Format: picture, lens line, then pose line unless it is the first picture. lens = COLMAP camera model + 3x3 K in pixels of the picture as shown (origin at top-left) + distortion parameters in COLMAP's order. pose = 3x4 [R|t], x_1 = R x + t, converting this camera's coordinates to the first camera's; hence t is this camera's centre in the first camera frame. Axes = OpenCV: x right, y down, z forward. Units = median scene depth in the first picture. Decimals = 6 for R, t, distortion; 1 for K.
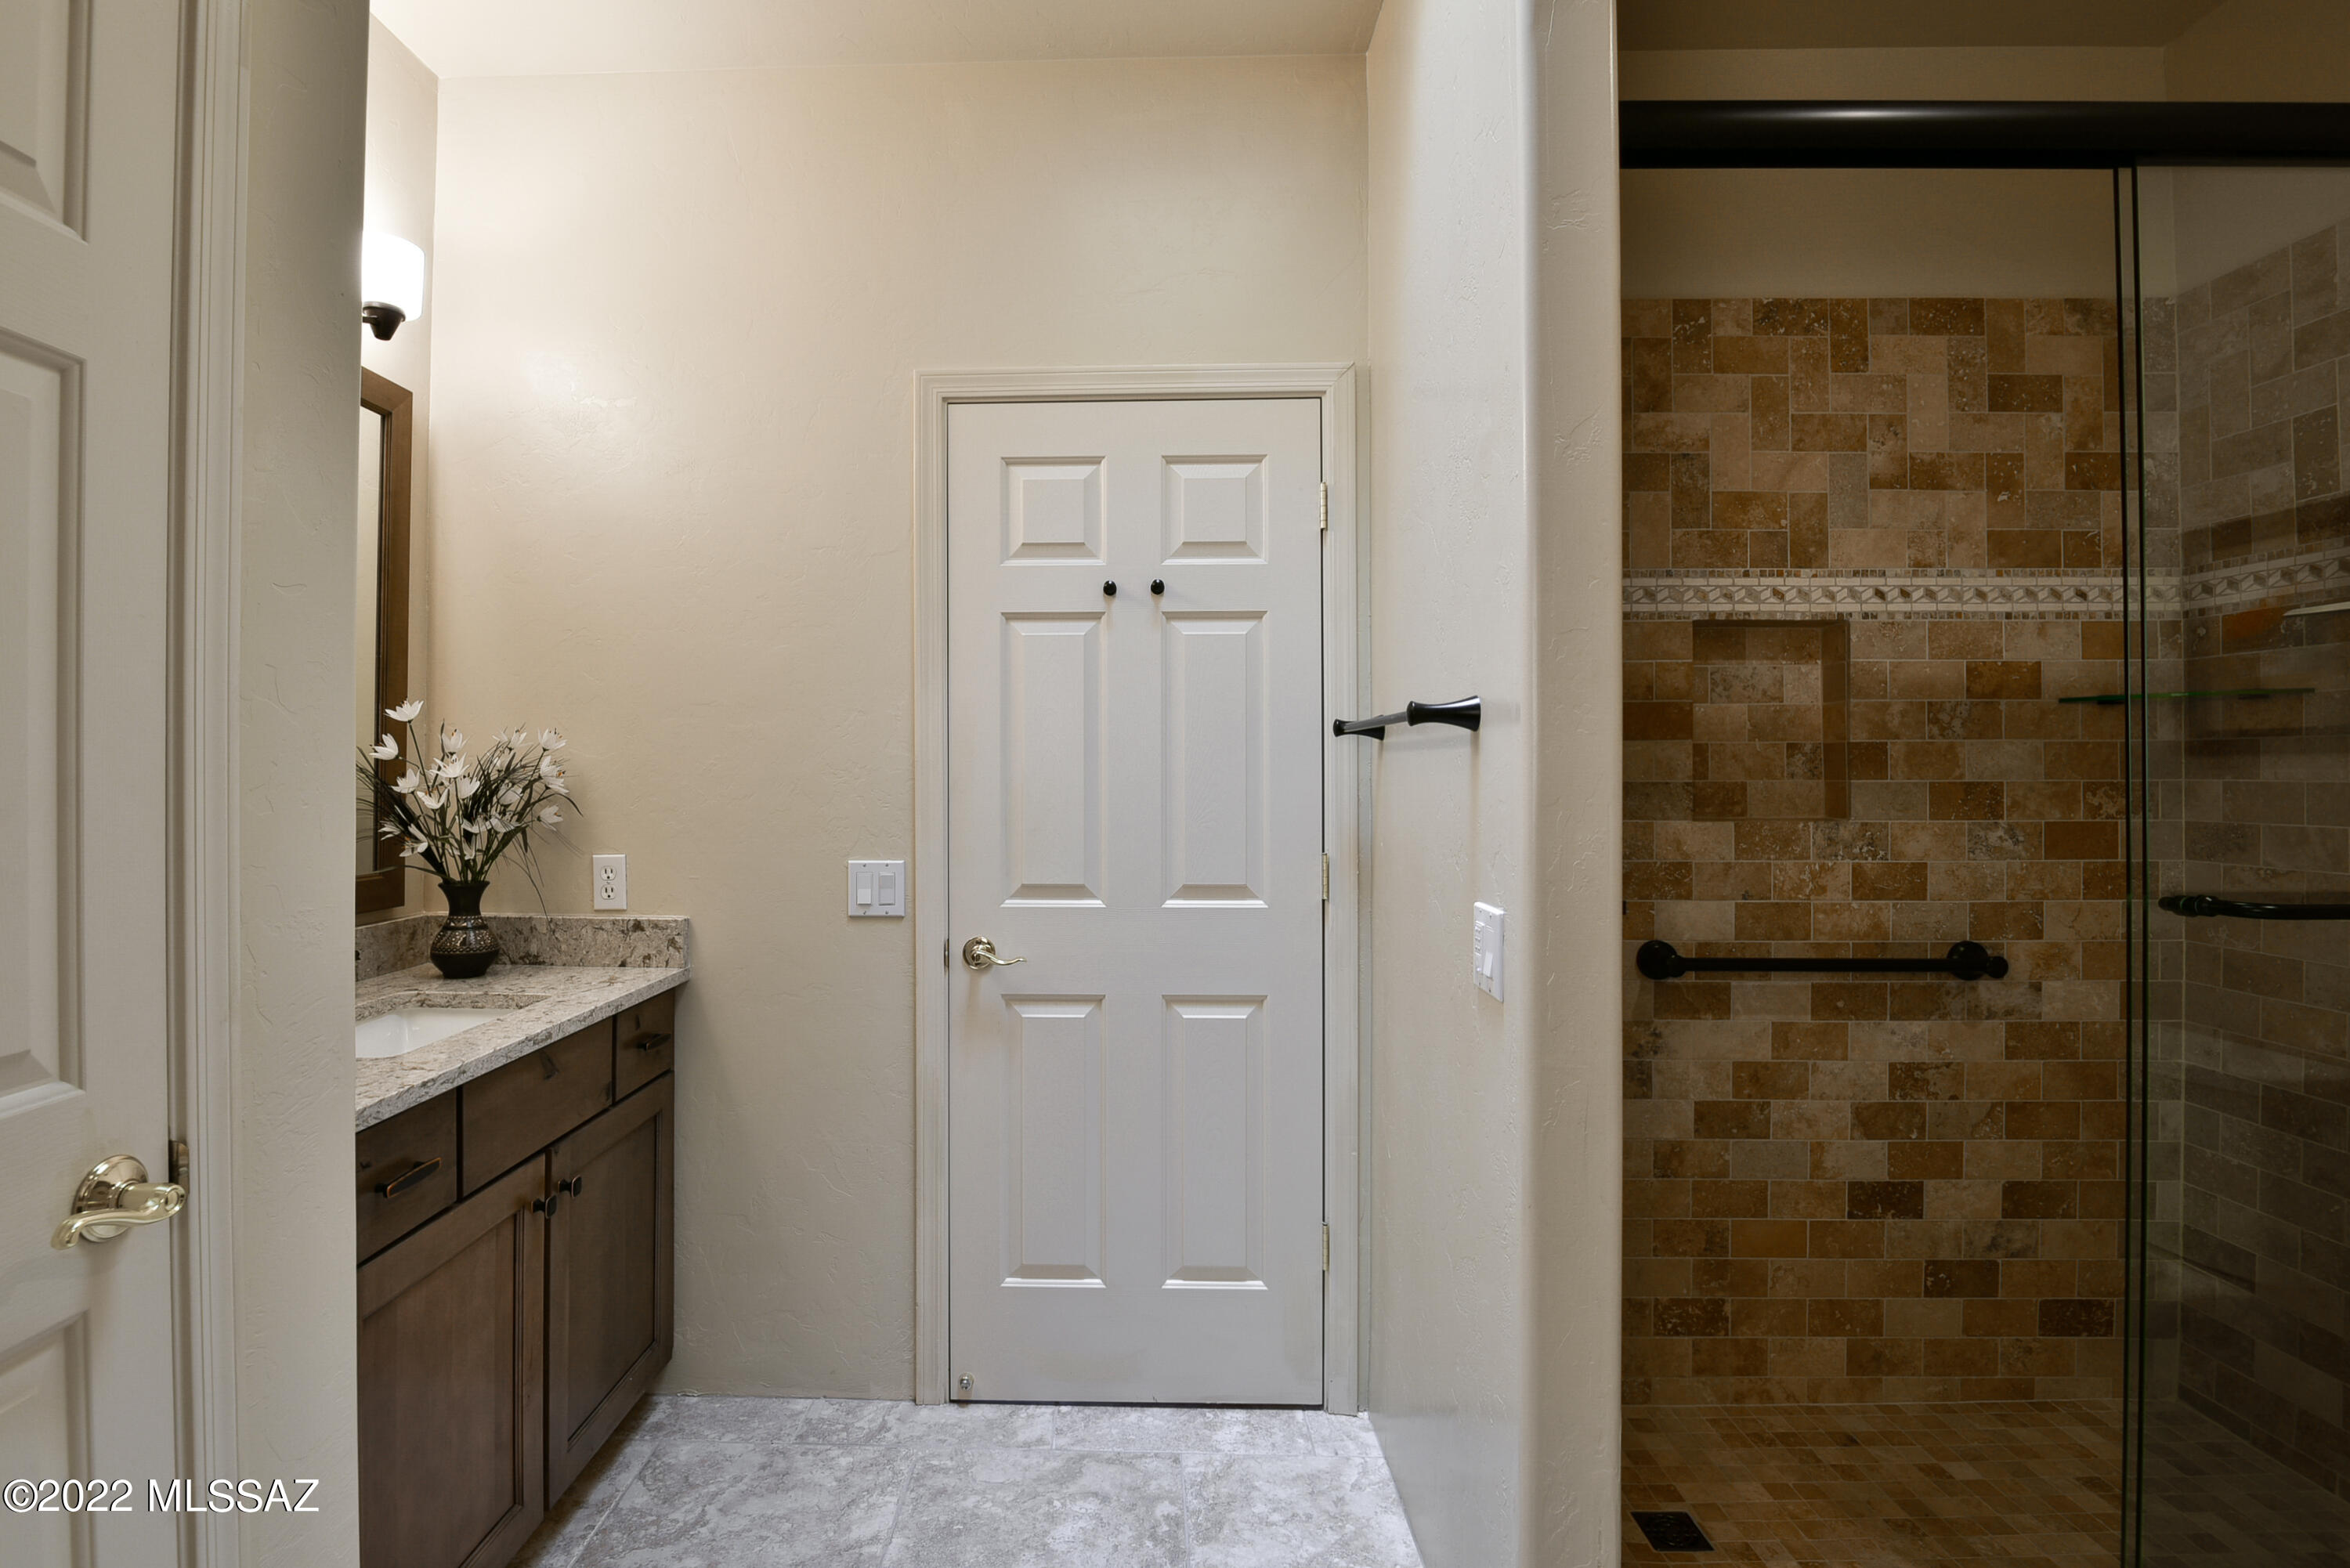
lens RADIAL K [[1163.9, 0, 1176.2], [0, 1163.9, 768.1], [0, 0, 1]] dist [0.000214, -0.000213]
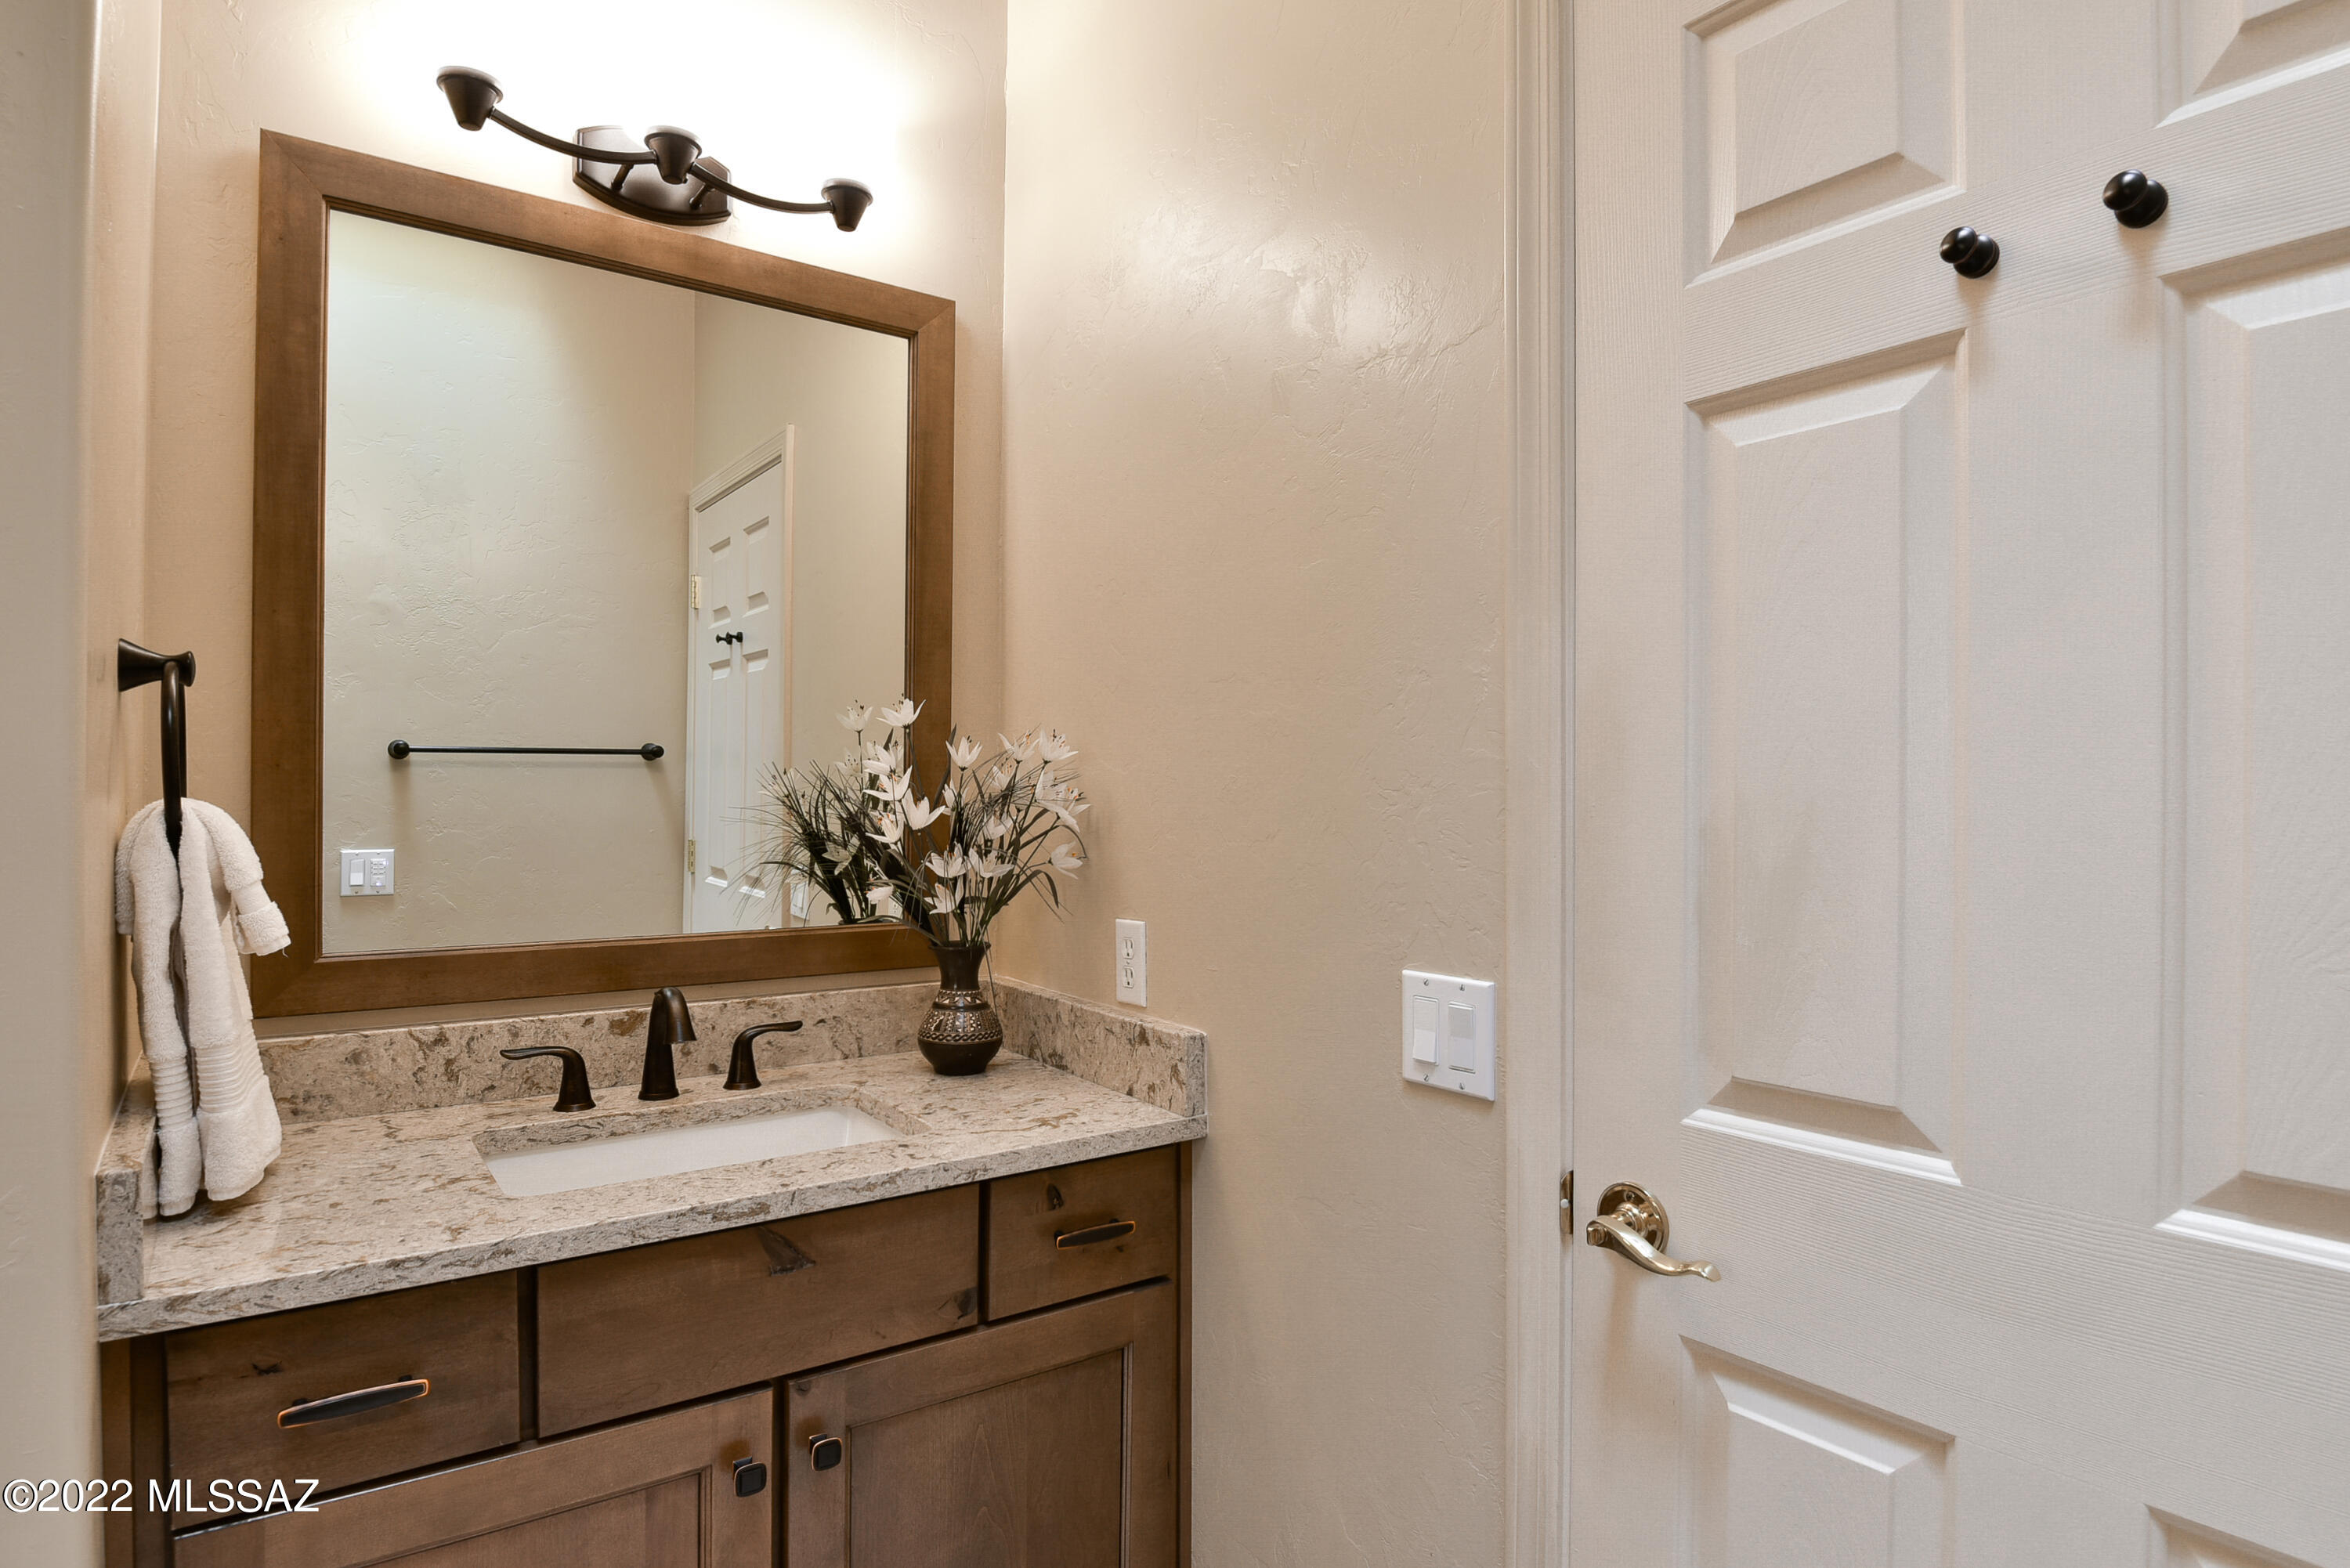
lens RADIAL K [[1280.5, 0, 1174.7], [0, 1280.5, 811.1], [0, 0, 1]] dist [-0.002463, -0.021020]
pose [[0.561247, 0.010555, -0.827581, 0.125089], [-0.001571, 0.999930, 0.011687, 0.004400], [0.827647, -0.005260, 0.561225, 0.622385]]
